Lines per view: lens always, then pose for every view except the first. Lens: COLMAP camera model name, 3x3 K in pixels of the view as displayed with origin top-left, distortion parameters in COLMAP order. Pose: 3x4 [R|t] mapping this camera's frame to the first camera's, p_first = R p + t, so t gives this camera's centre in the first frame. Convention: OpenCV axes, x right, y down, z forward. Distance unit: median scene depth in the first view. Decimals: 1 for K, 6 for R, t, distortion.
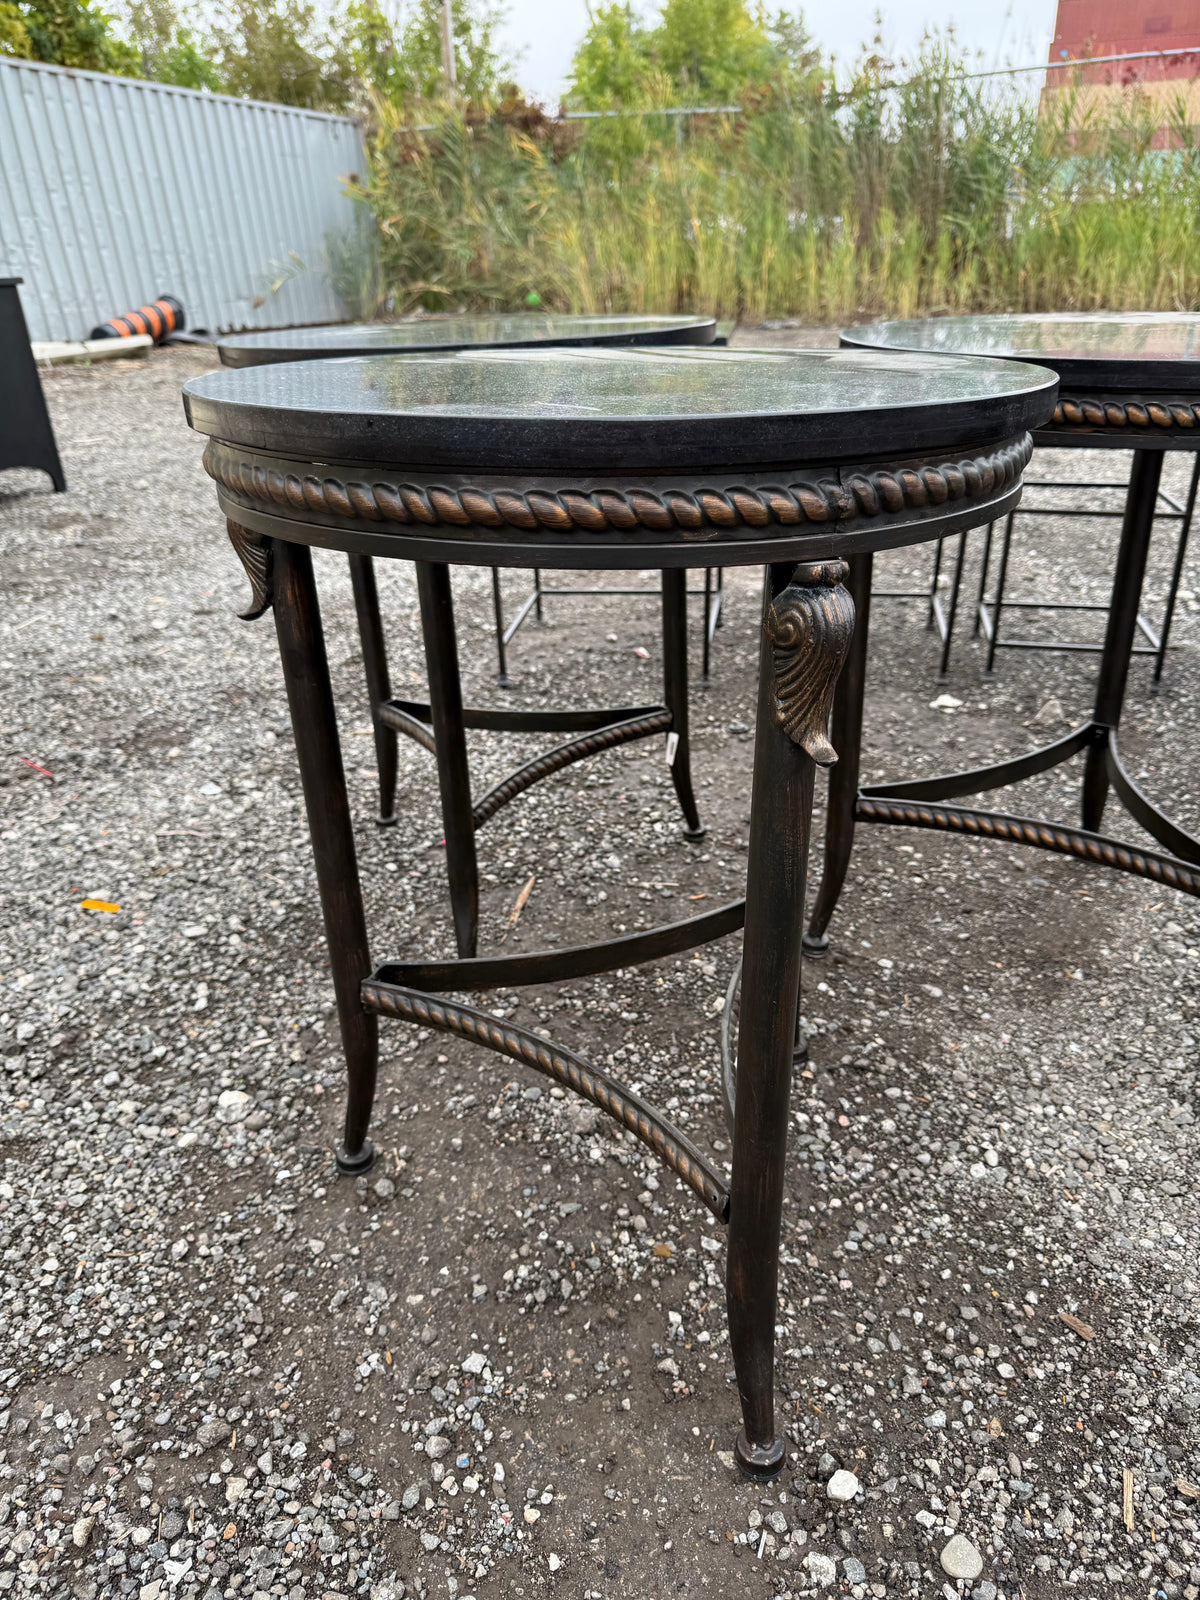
lens RADIAL K [[1147.8, 0, 613.4], [0, 1147.8, 808.9], [0, 0, 1]] dist [0.009743, -0.018620]
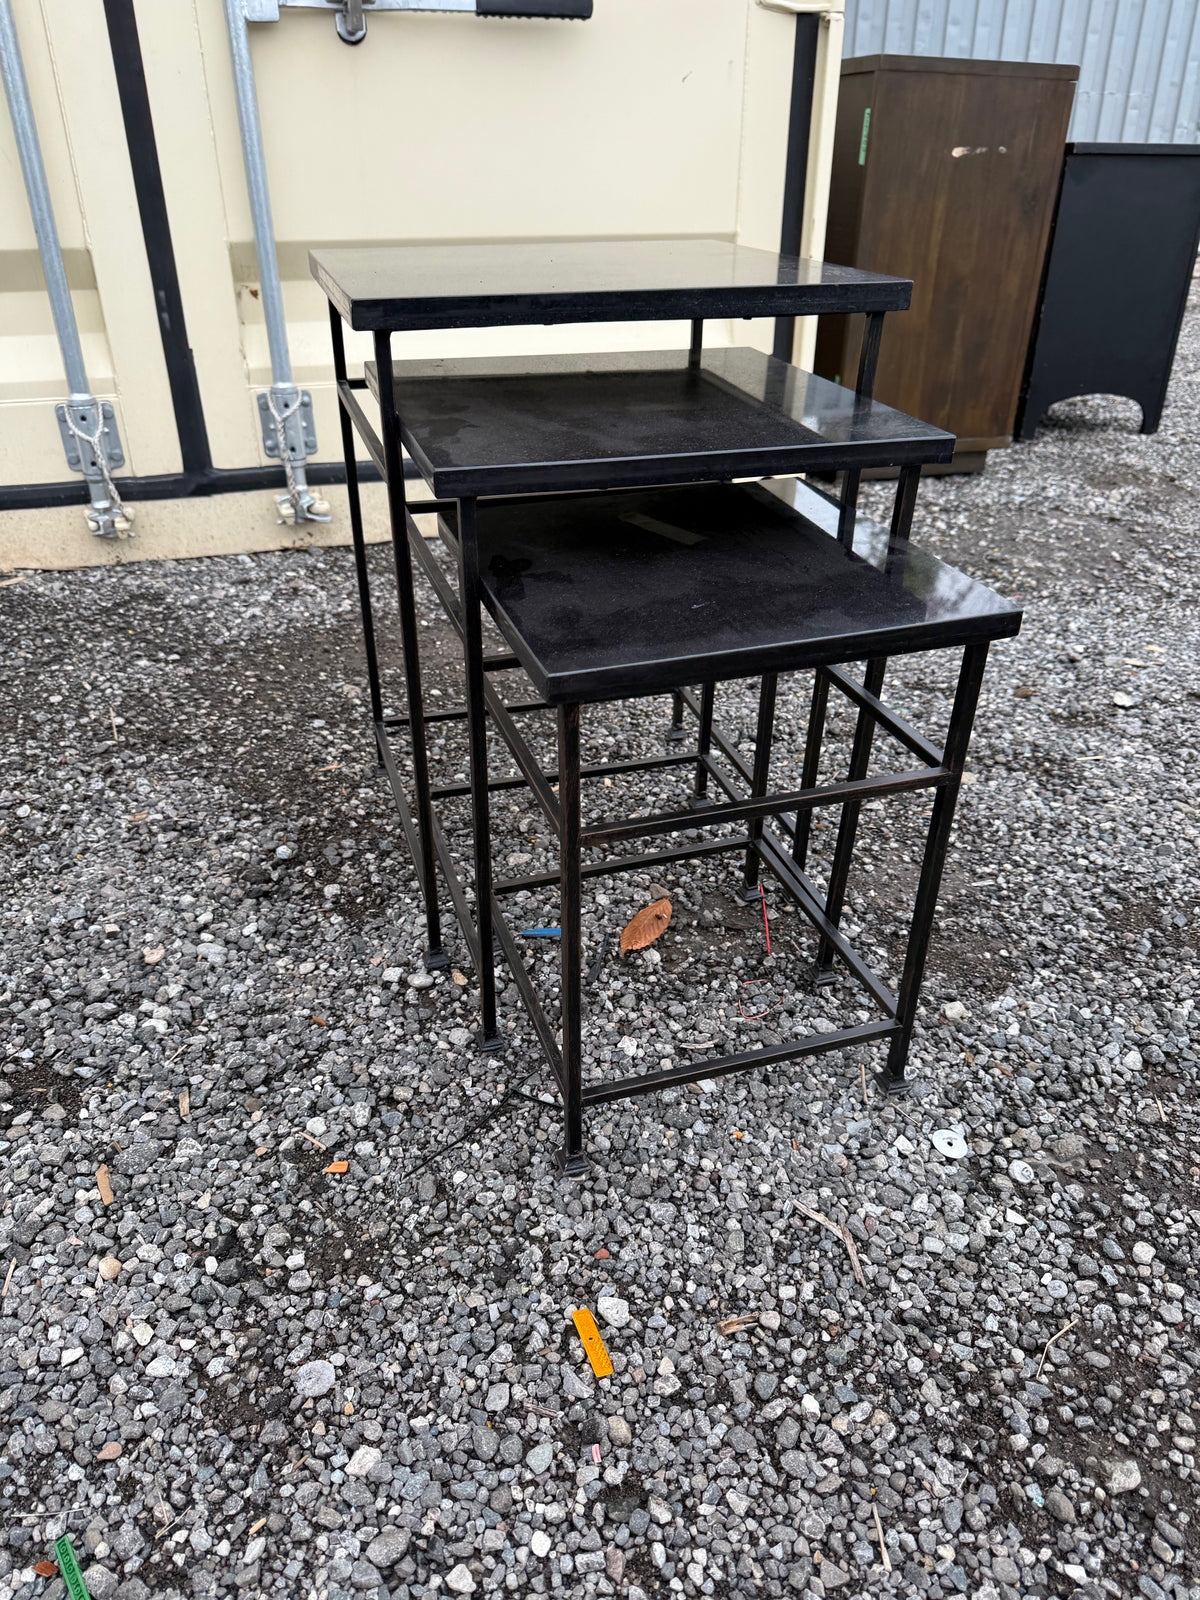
lens RADIAL K [[1145.7, 0, 601.6], [0, 1145.7, 799.5], [0, 0, 1]] dist [0.007009, -0.014144]
pose [[0.599216, 0.426467, -0.677544, -0.213071], [-0.369820, 0.898051, 0.238195, -0.307857], [0.710052, 0.107839, 0.695843, 0.681757]]
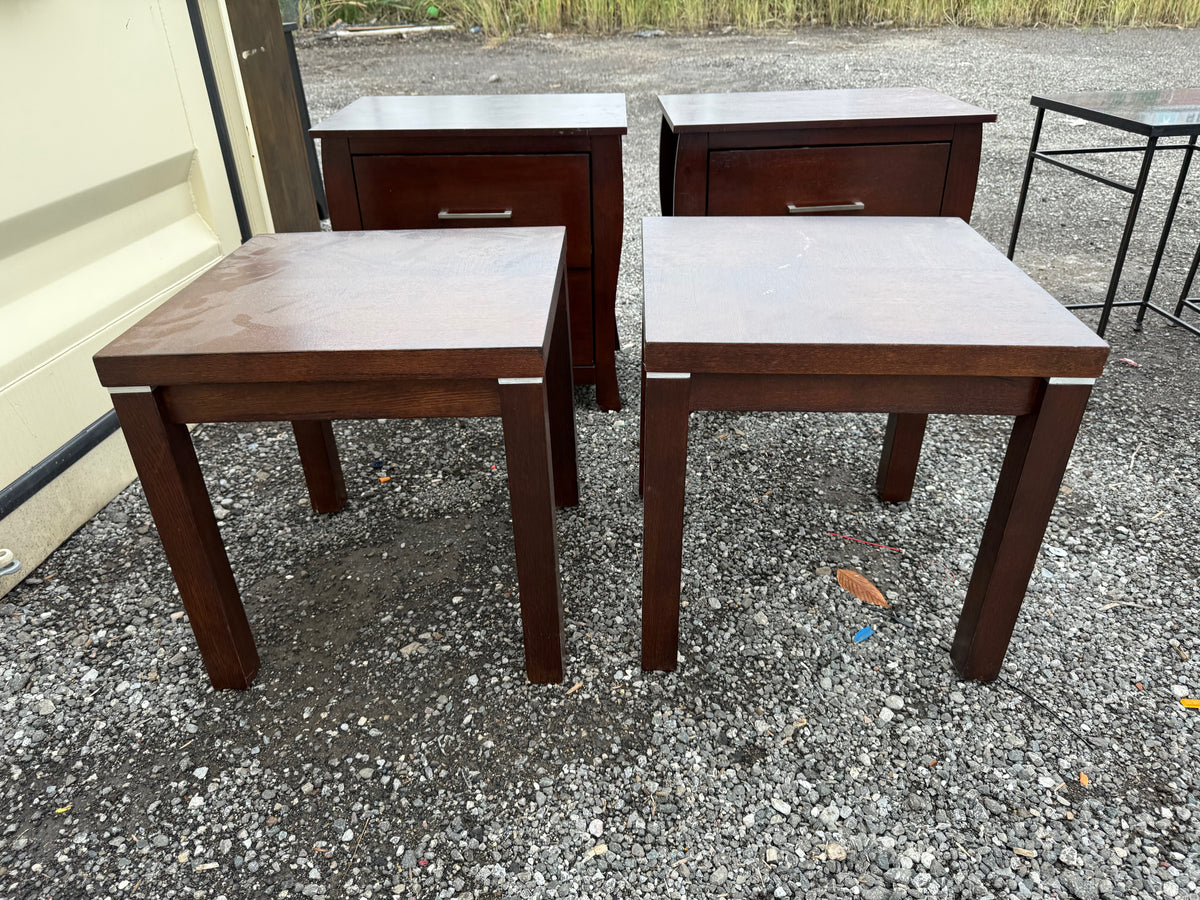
lens RADIAL K [[859.3, 0, 597.9], [0, 859.3, 442.4], [0, 0, 1]] dist [0.007009, -0.014144]
pose [[0.977478, -0.096010, 0.187935, -1.266049], [0.085139, 0.994240, 0.065105, -0.289896], [-0.193103, -0.047638, 0.980021, 0.381845]]
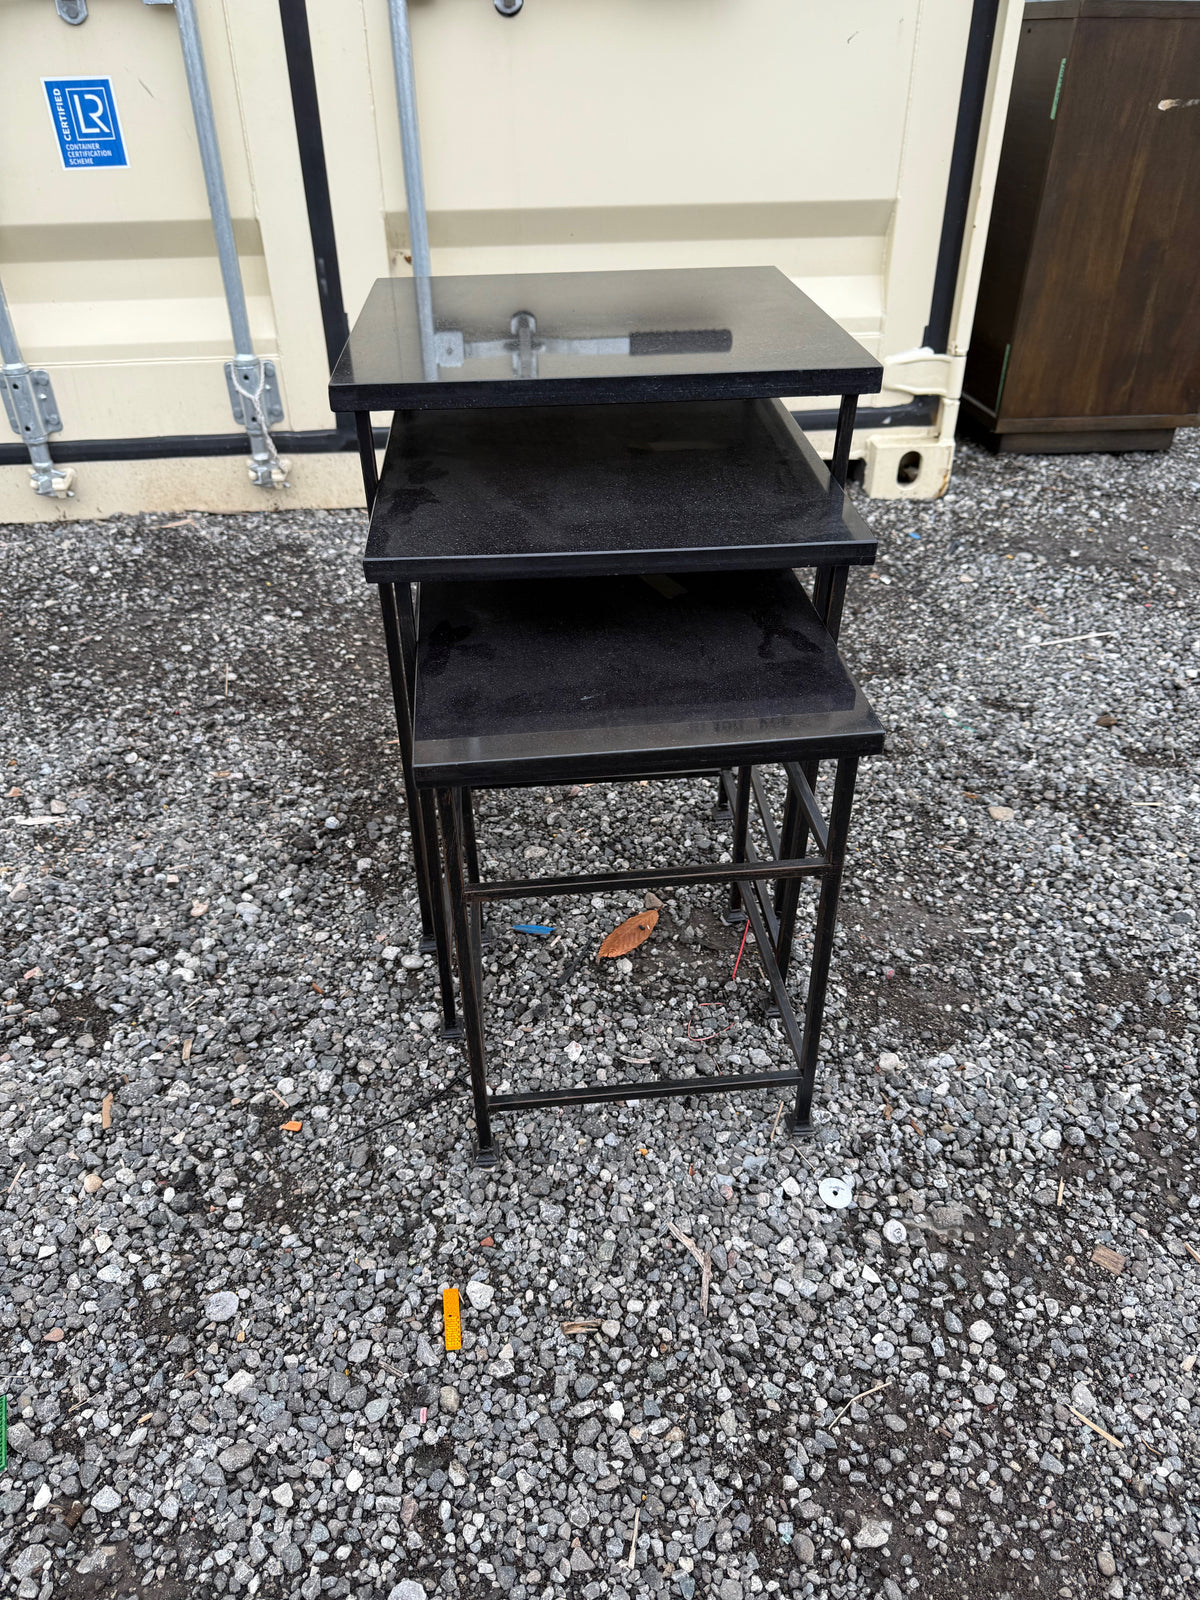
lens RADIAL K [[1147.8, 0, 602.0], [0, 1147.8, 797.6], [0, 0, 1]] dist [0.009743, -0.018620]
pose [[0.419117, 0.532376, -0.735471, -0.119372], [-0.398546, 0.835711, 0.377819, -0.471373], [0.815783, 0.134768, 0.562437, 0.767732]]
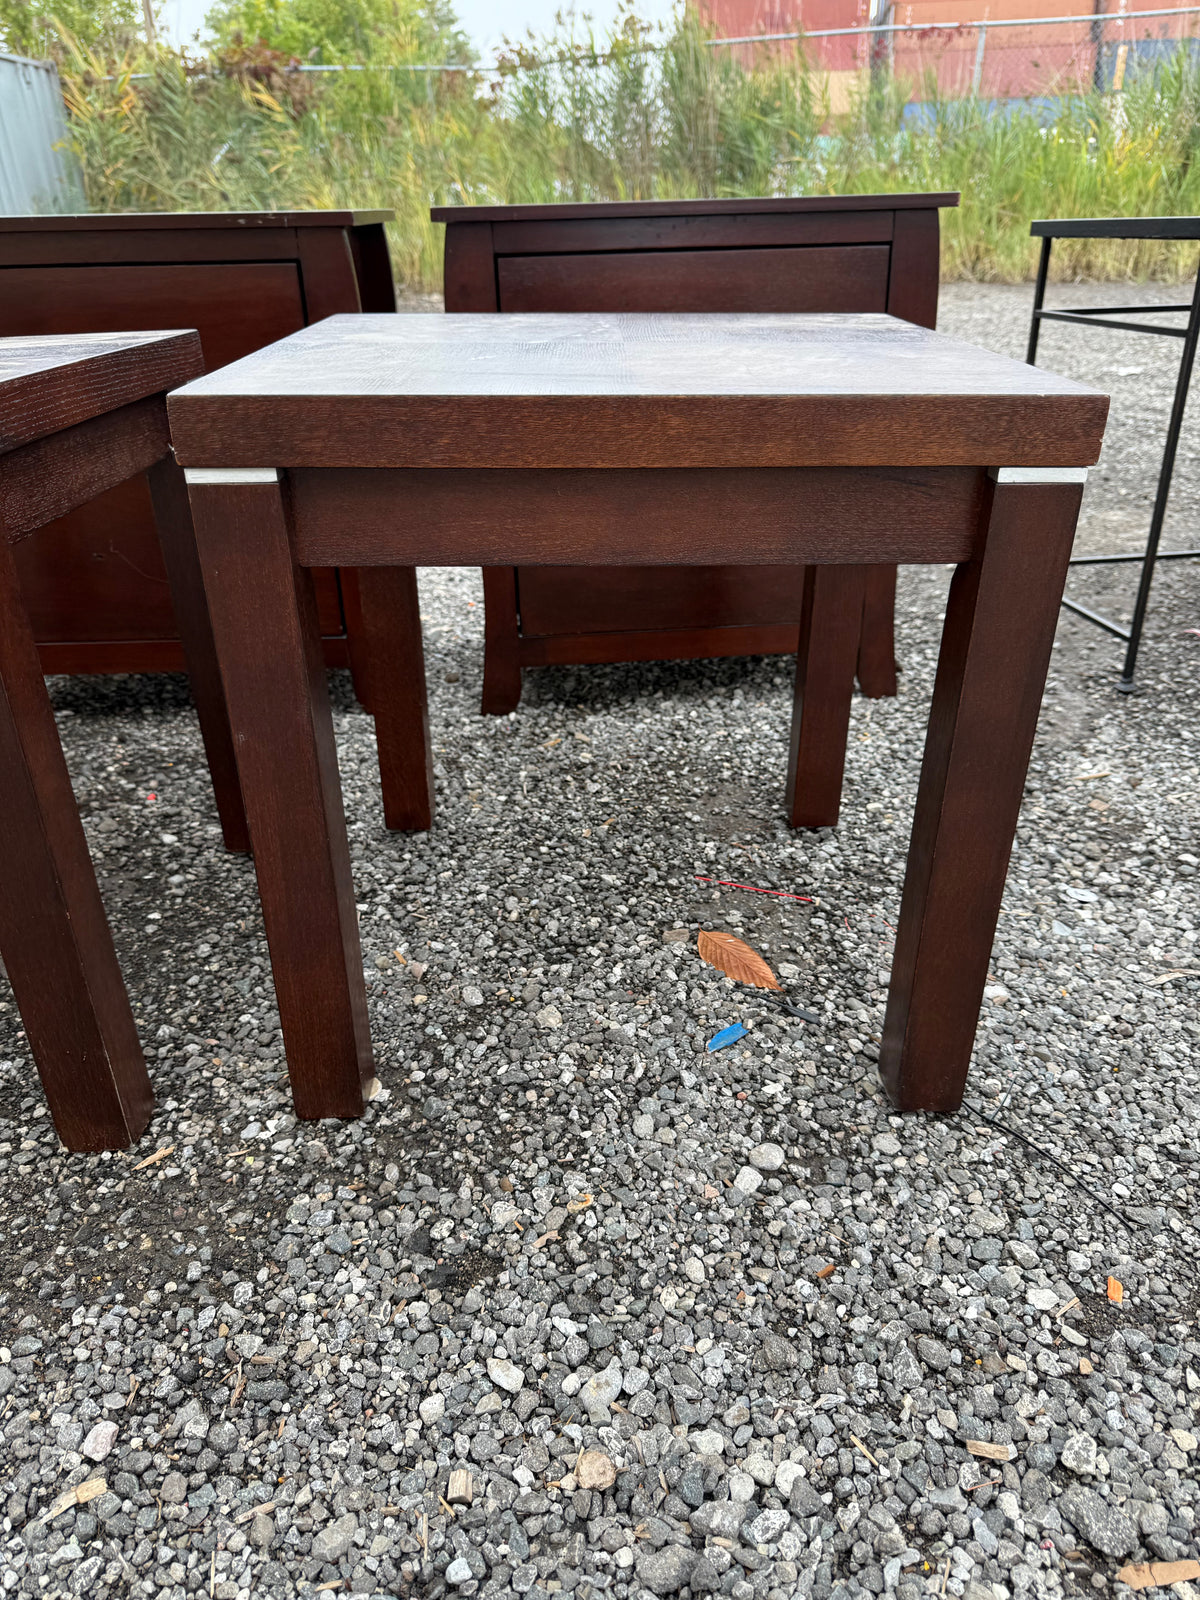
lens RADIAL K [[1145.7, 0, 597.5], [0, 1145.7, 809.5], [0, 0, 1]] dist [0.007009, -0.014144]
pose [[0.963940, -0.110482, 0.242102, -1.040305], [0.107198, 0.993878, 0.026737, -0.150844], [-0.243574, 0.000180, 0.969882, 0.602540]]
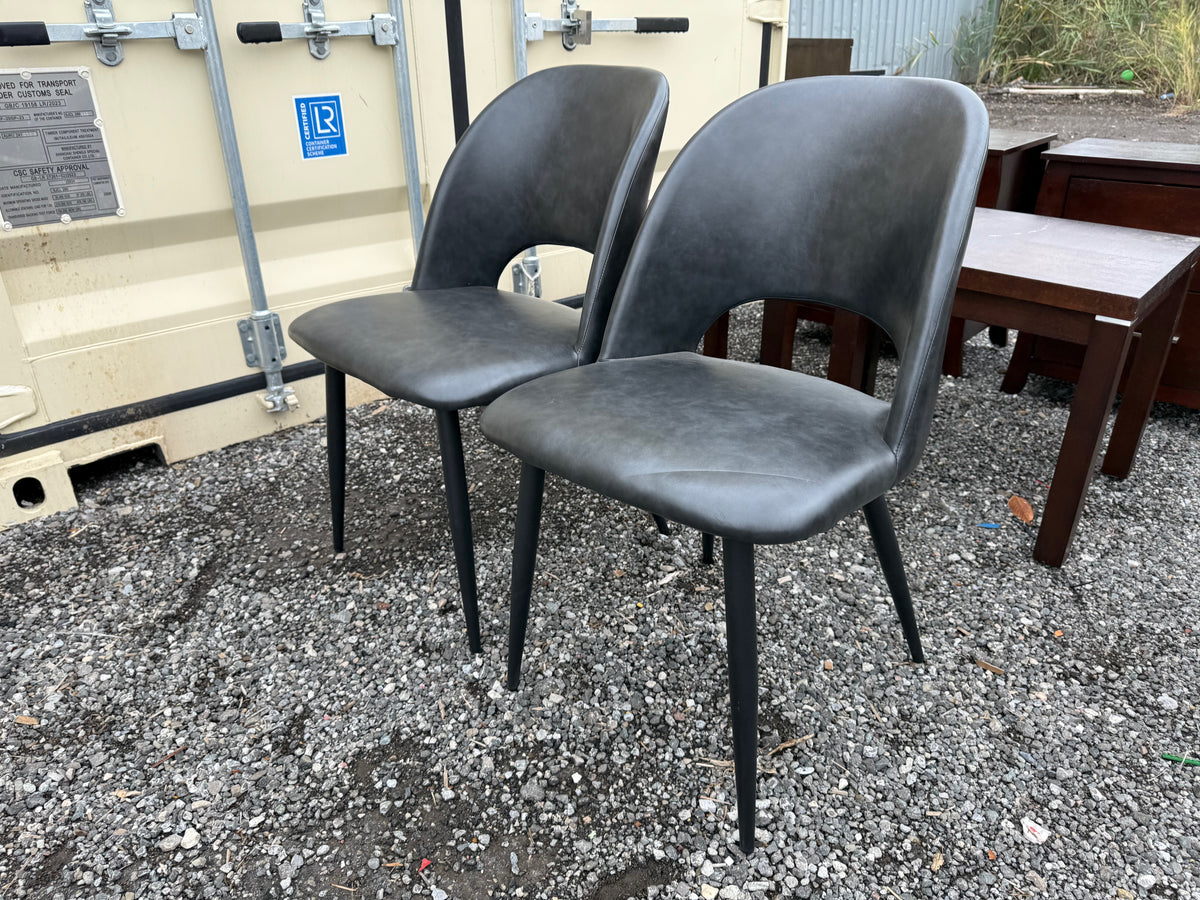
lens RADIAL K [[859.3, 0, 589.6], [0, 859.3, 441.1], [0, 0, 1]] dist [0.007009, -0.014144]
pose [[0.866640, 0.237375, -0.438848, -0.784755], [-0.234114, 0.970201, 0.062456, -0.043542], [0.440596, 0.048613, 0.896388, -0.167394]]
